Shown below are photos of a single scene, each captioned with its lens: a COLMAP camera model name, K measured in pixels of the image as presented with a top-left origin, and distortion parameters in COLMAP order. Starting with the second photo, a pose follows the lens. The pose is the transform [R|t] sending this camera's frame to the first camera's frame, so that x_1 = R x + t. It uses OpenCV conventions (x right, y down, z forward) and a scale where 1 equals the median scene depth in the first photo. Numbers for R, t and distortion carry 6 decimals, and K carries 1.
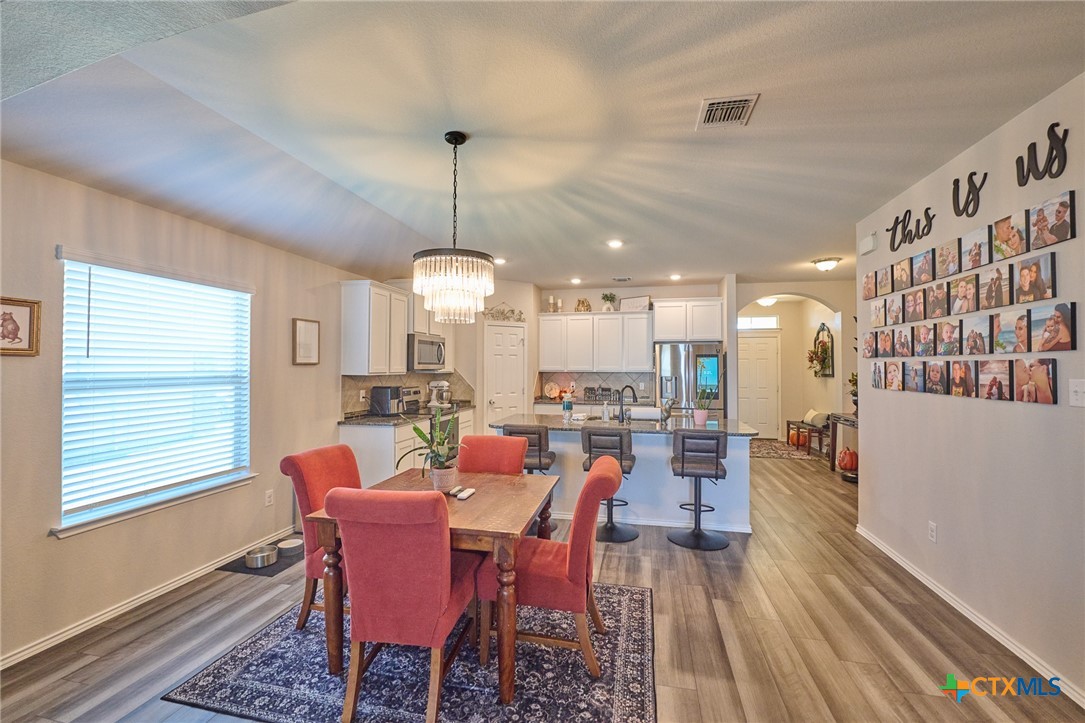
lens RADIAL K [[454.1, 0, 542.5], [0, 454.1, 361.5], [0, 0, 1]] dist [-0.013967, 0.000123]
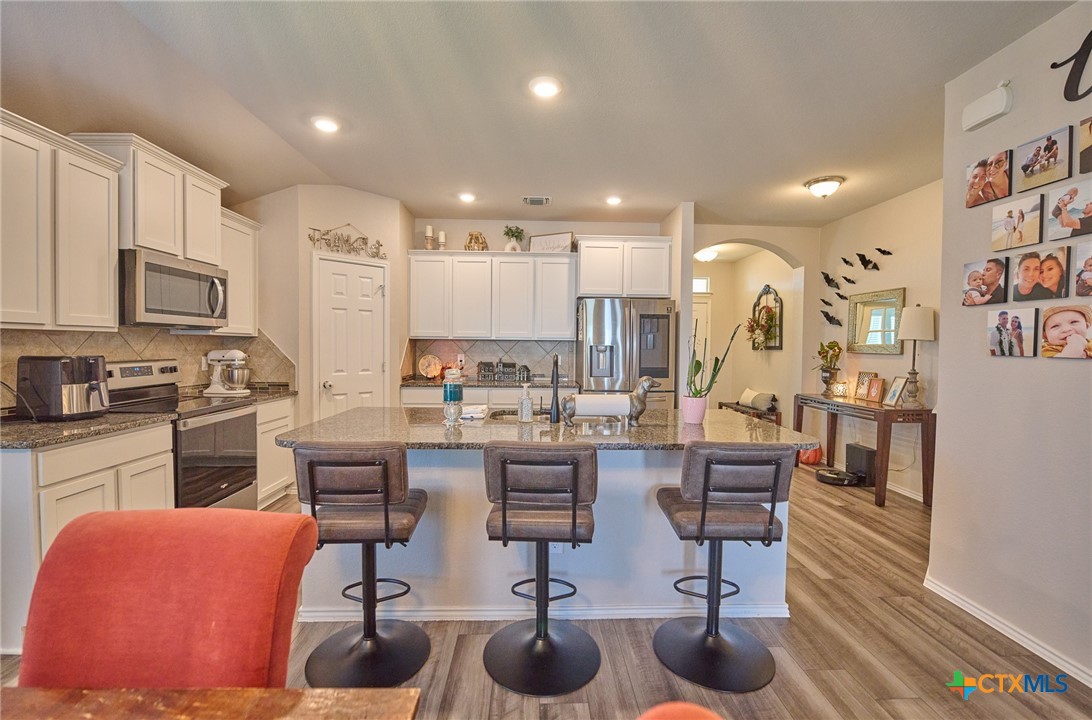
lens RADIAL K [[463.4, 0, 546.0], [0, 463.4, 360.0], [0, 0, 1]] dist [-0.016558, -0.000055]
pose [[0.968479, 0.000618, 0.249093, 0.020014], [-0.011423, 0.999055, 0.041936, 0.027616], [-0.248832, -0.043460, 0.967571, 0.348298]]
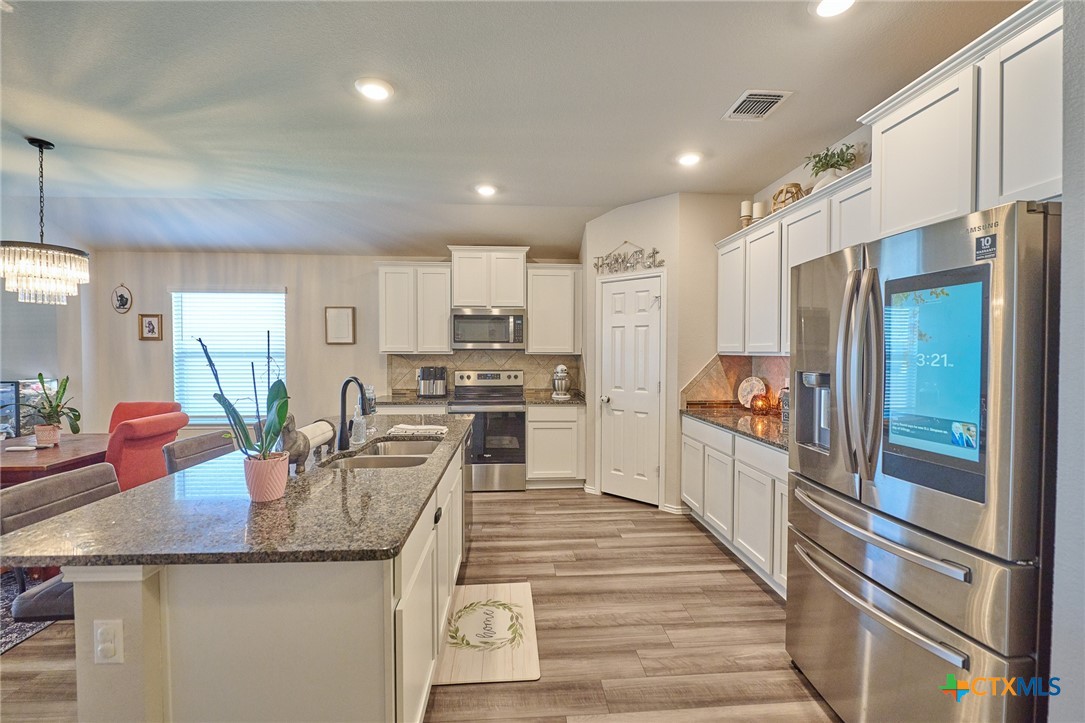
lens RADIAL K [[454.1, 0, 542.5], [0, 454.1, 361.5], [0, 0, 1]] dist [-0.013967, 0.000123]
pose [[0.282913, 0.020315, -0.958930, 0.524130], [0.008547, 0.999683, 0.023700, 0.019452], [0.959107, -0.014901, 0.282650, 0.780487]]
